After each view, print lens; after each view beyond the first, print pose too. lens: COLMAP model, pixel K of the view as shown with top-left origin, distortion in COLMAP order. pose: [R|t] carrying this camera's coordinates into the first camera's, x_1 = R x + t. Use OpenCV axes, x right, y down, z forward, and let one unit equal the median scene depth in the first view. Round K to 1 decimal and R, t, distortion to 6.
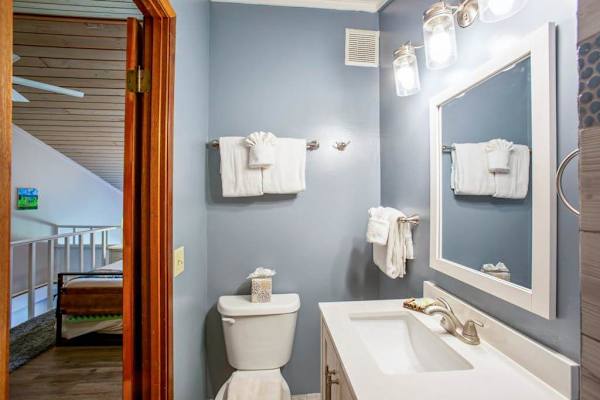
lens RADIAL K [[277.6, 0, 300.0], [0, 277.6, 200.0], [0, 0, 1]] dist [-0.003115, -0.000867]
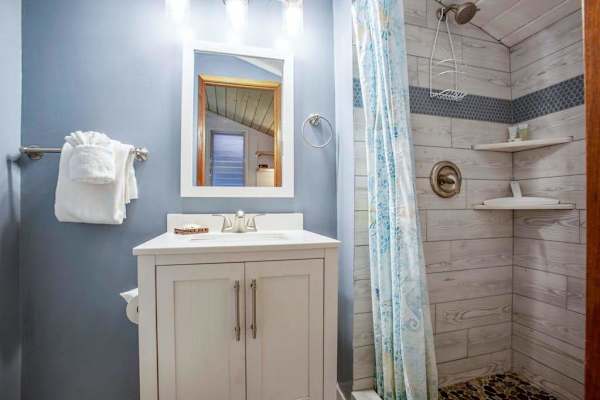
lens RADIAL K [[277.6, 0, 300.0], [0, 277.6, 200.0], [0, 0, 1]] dist [-0.003115, -0.000867]
pose [[-0.161499, 0.003965, 0.986865, -0.546306], [-0.000289, 0.999992, -0.004065, 0.220694], [-0.986873, -0.000942, -0.161496, 0.627288]]
